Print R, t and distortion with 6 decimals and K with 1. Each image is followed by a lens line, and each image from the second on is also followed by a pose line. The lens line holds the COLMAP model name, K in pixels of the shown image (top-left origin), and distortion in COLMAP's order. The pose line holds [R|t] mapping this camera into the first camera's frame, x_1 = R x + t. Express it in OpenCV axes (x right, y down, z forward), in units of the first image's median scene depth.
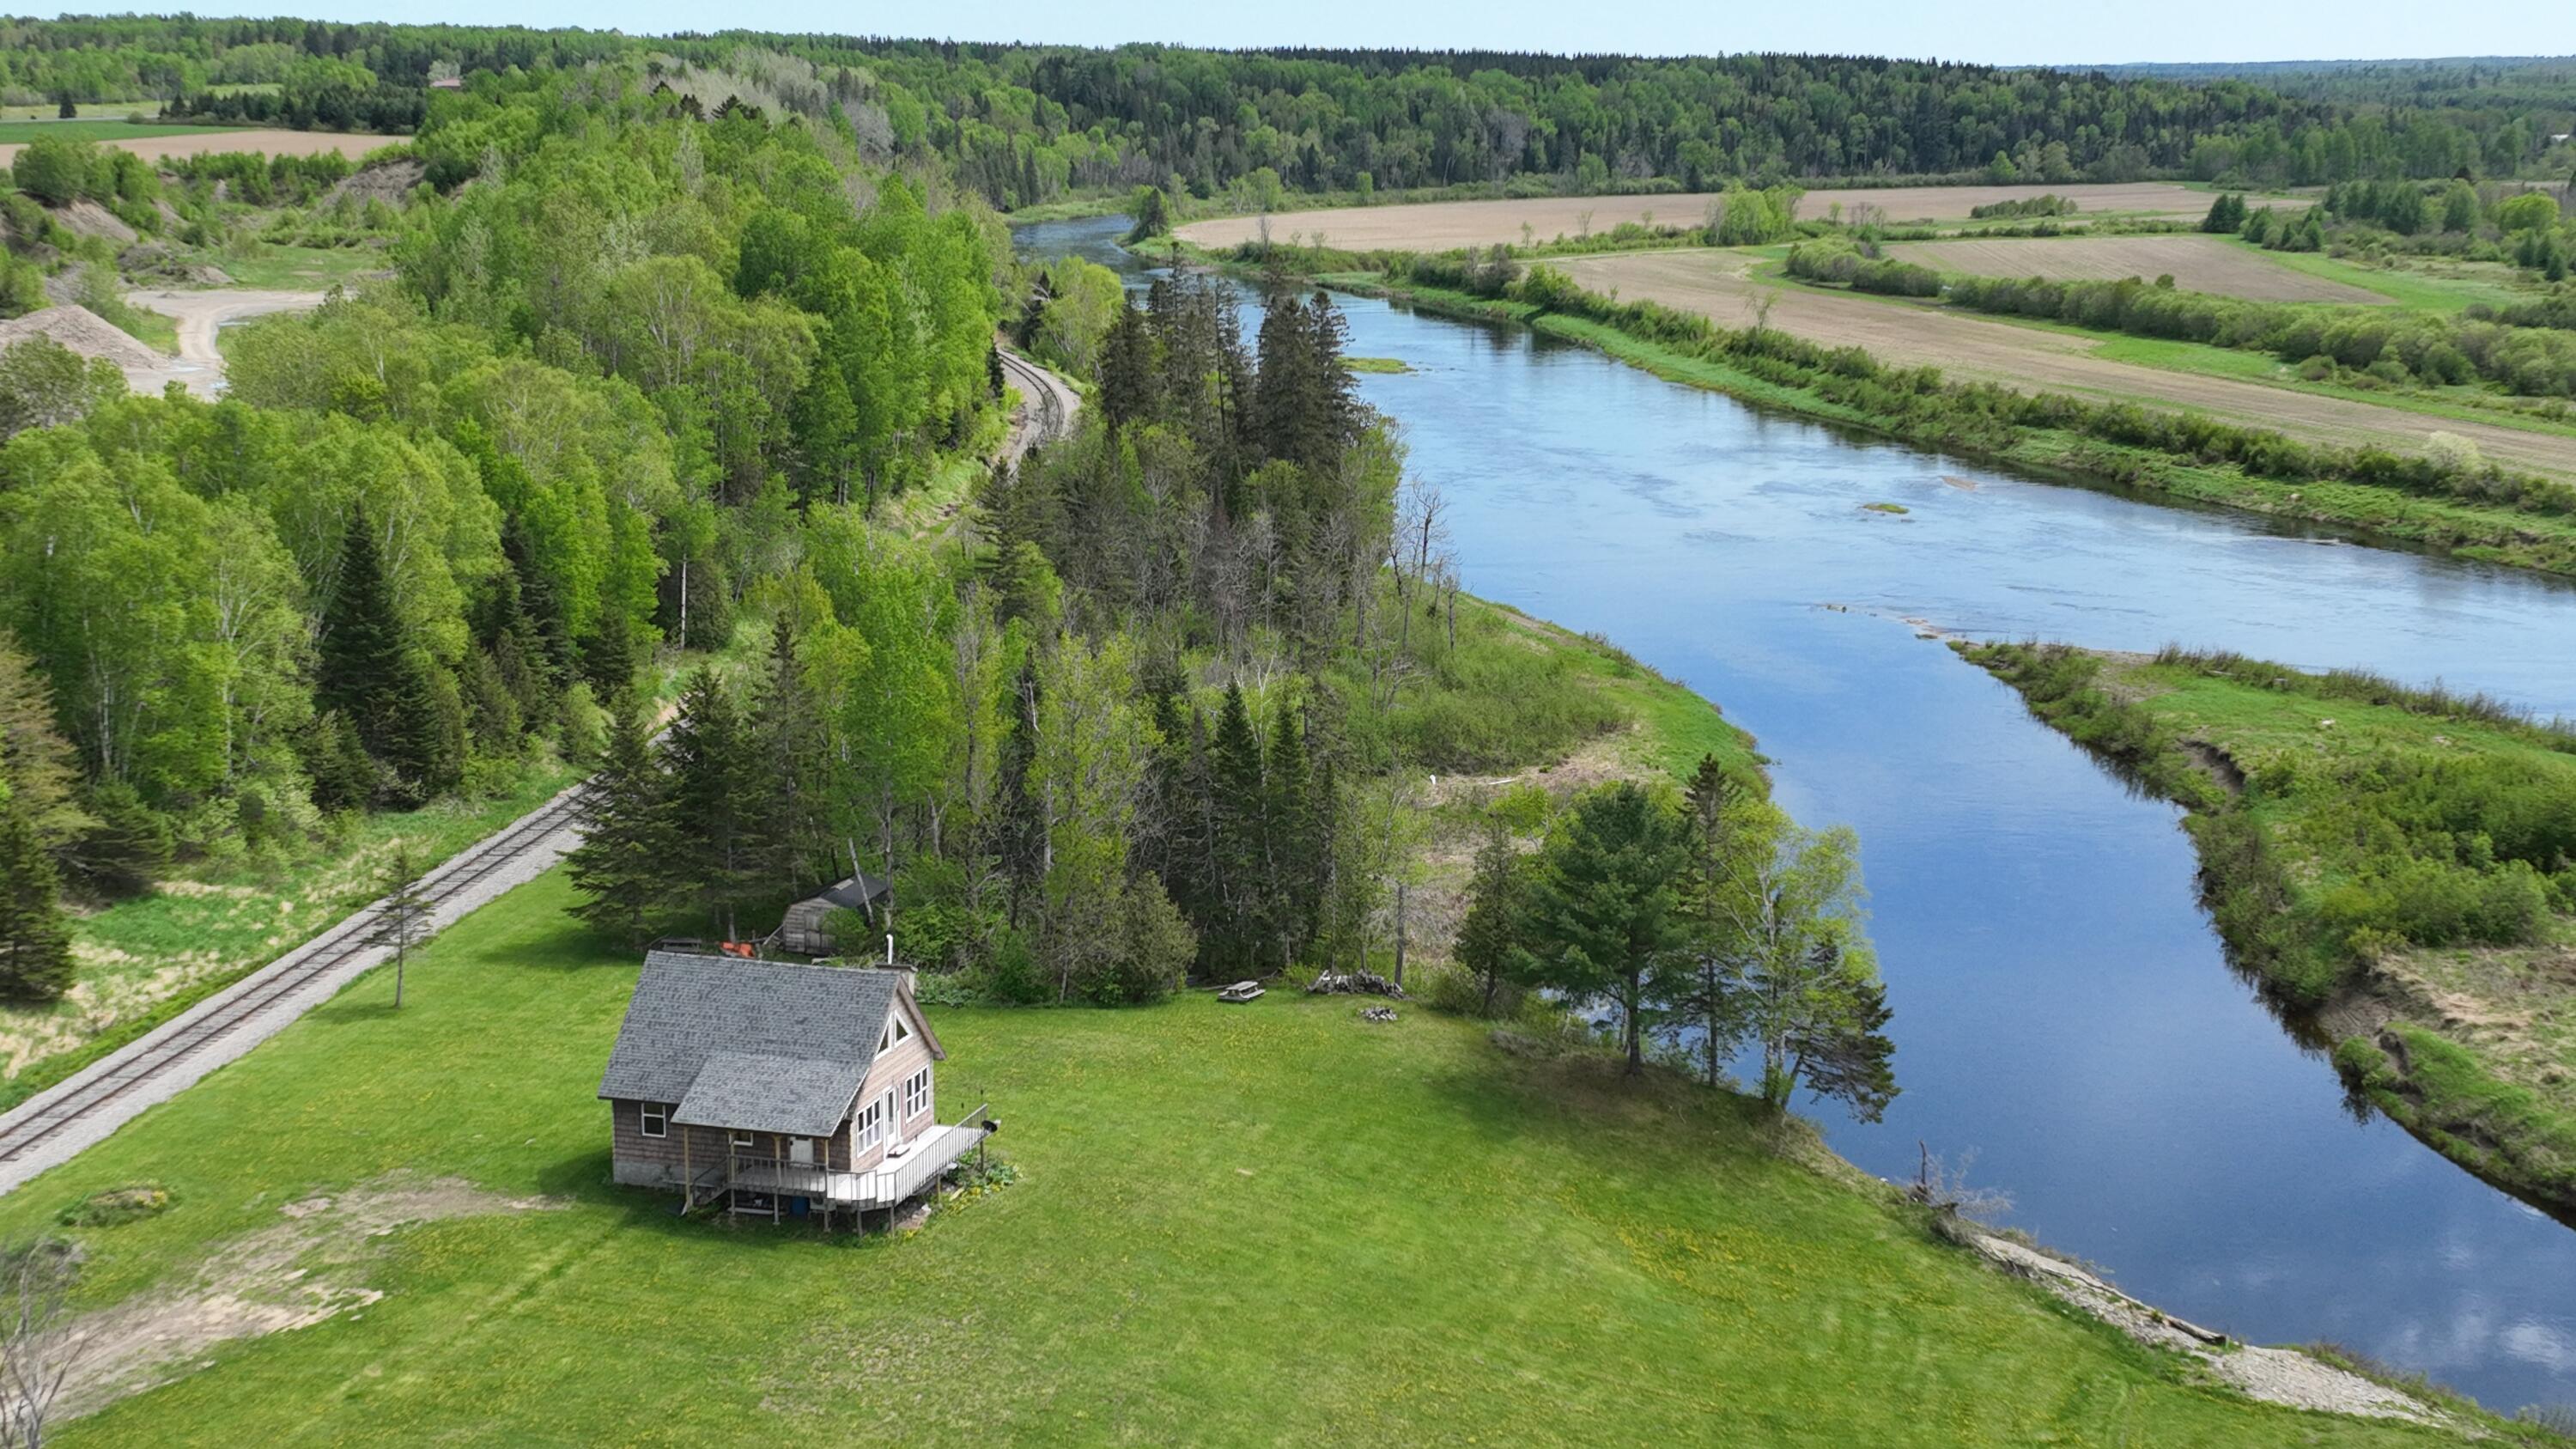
lens RADIAL K [[3487.0, 0, 1288.0], [0, 3487.0, 724.5], [0, 0, 1]] dist [0.028224, -0.006833]
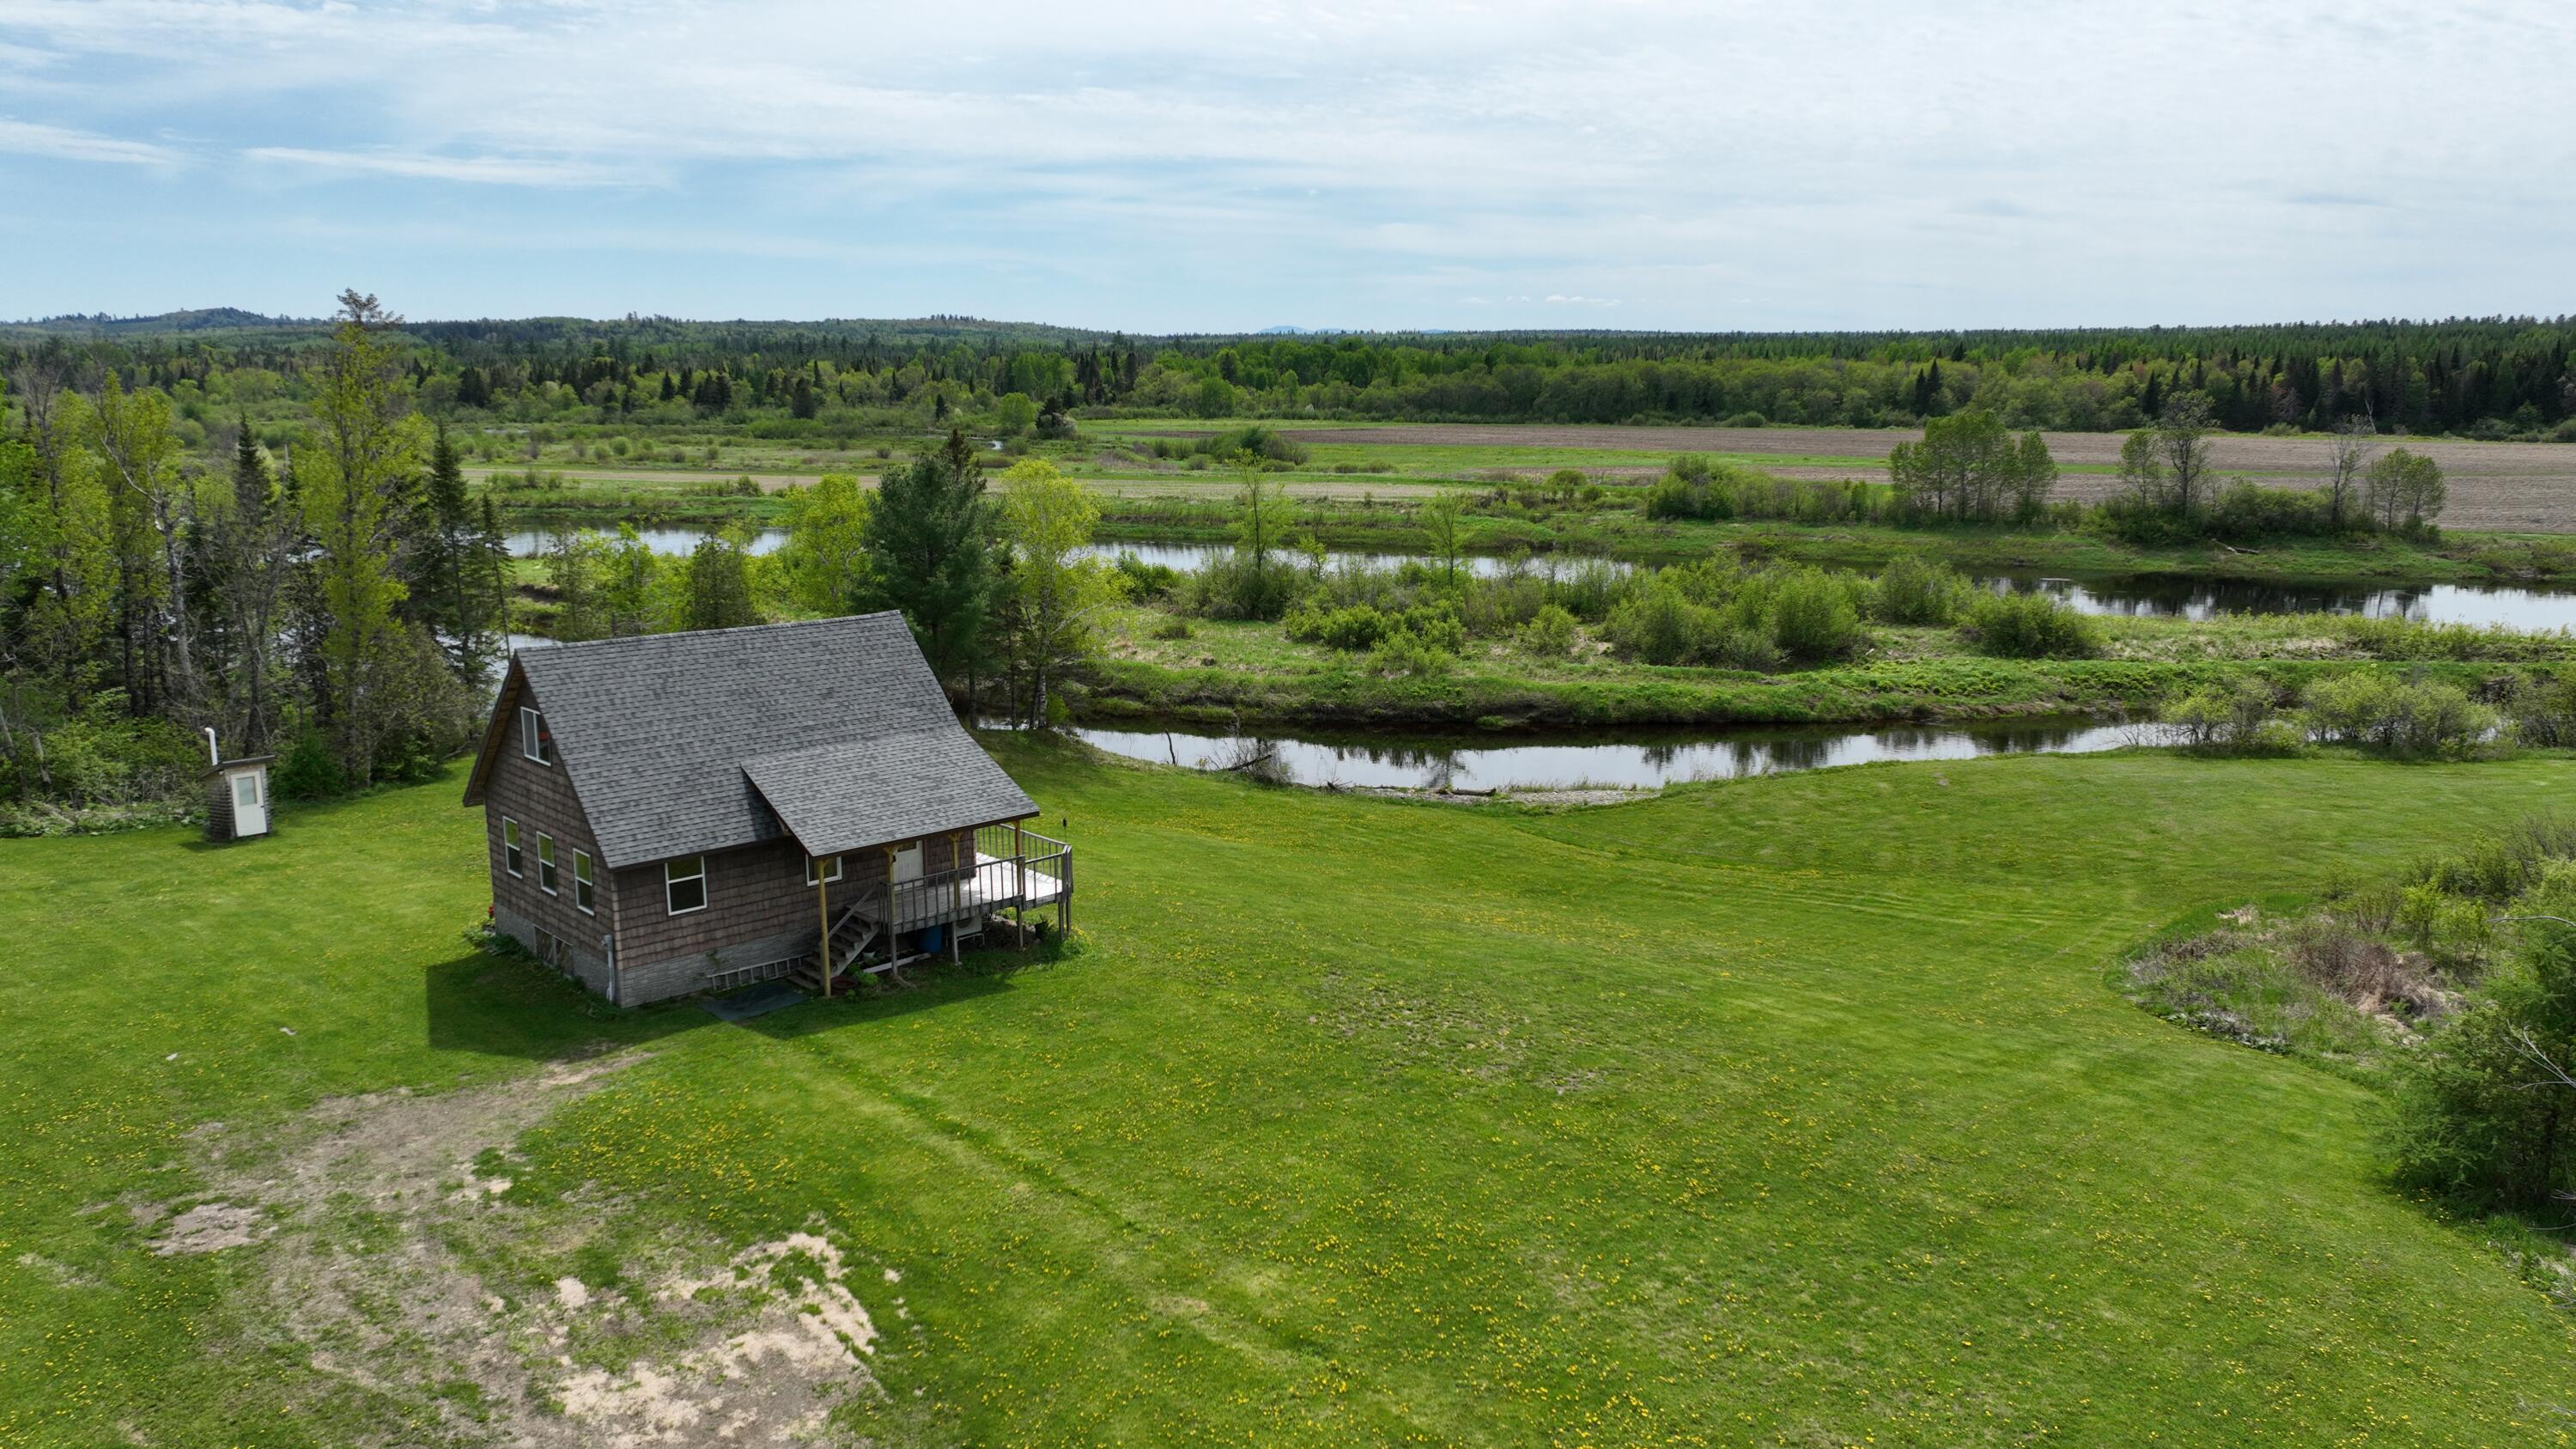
lens RADIAL K [[1847.2, 0, 1310.4], [0, 1847.2, 734.6], [0, 0, 1]] dist [0.010176, -0.001932]
pose [[0.496799, -0.175898, 0.849853, -0.339699], [0.158661, 0.981150, 0.110324, 0.056848], [-0.853239, 0.080029, 0.515342, 0.613768]]
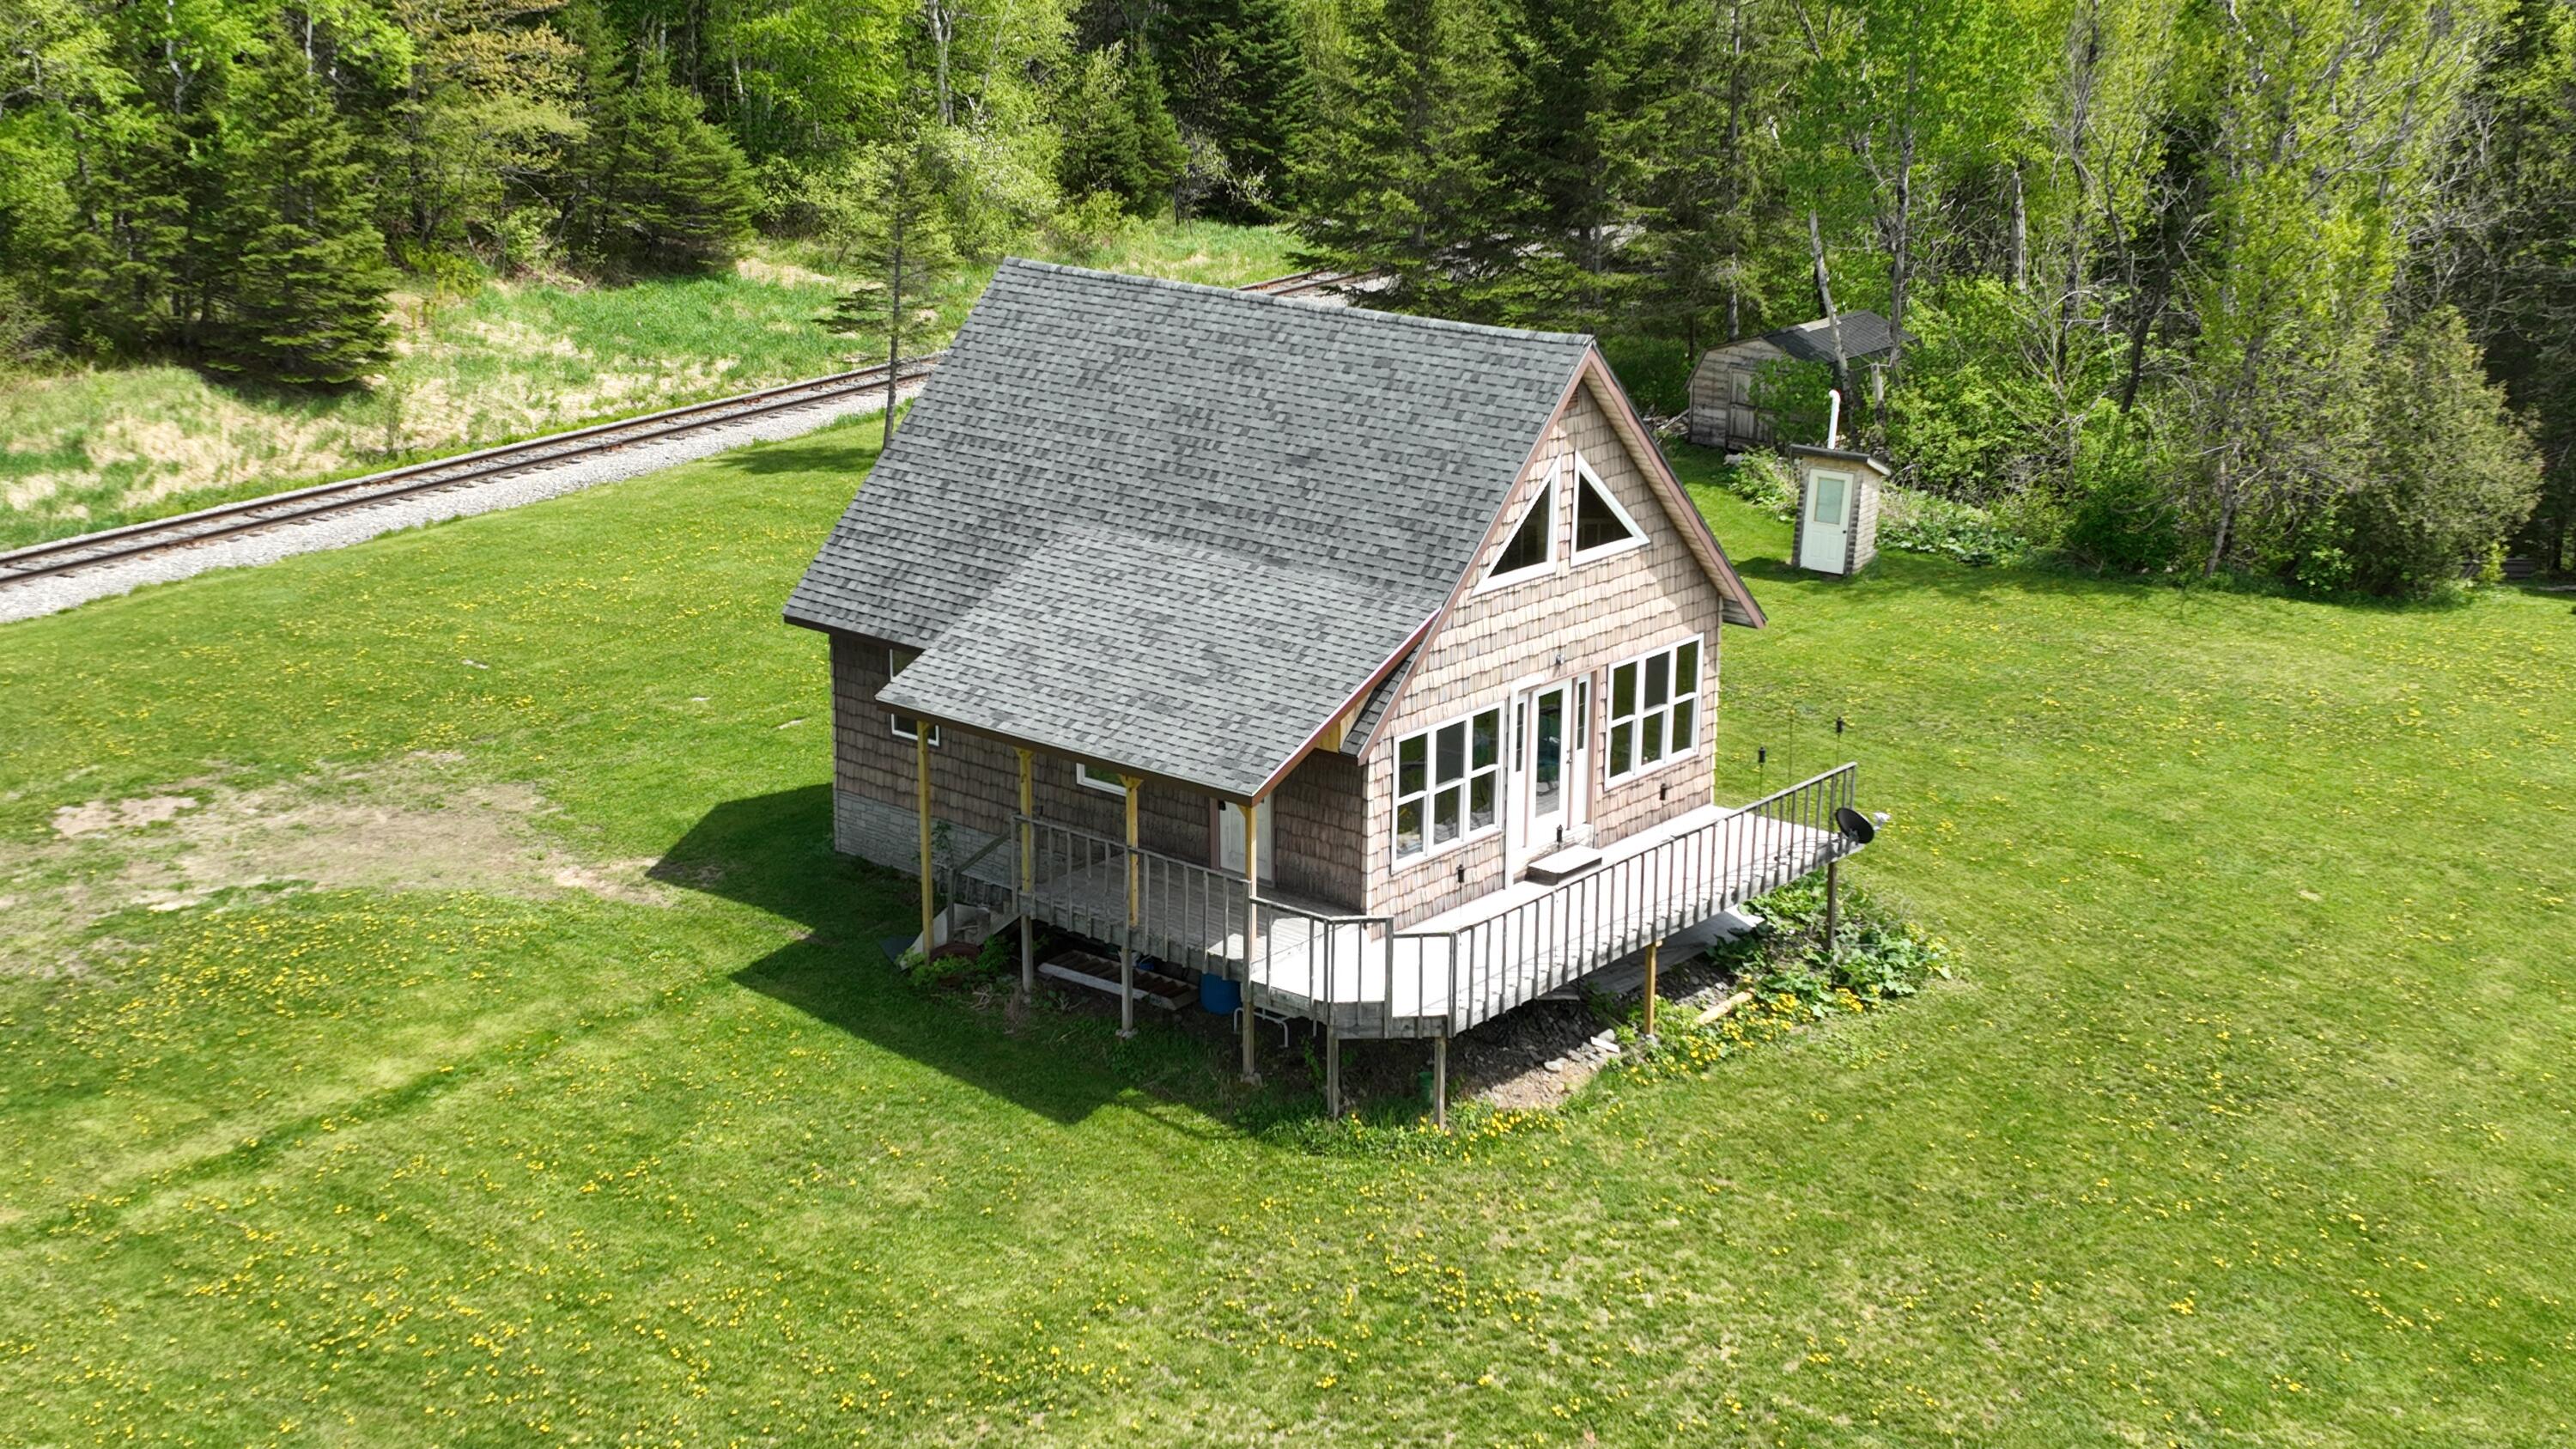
lens RADIAL K [[3175.3, 0, 1318.3], [0, 3175.3, 719.0], [0, 0, 1]] dist [0.022293, -0.037913]
pose [[0.920110, 0.110534, -0.375740, -0.014322], [-0.074197, 0.991171, 0.109887, 0.063786], [0.384568, -0.073230, 0.920187, 0.596033]]
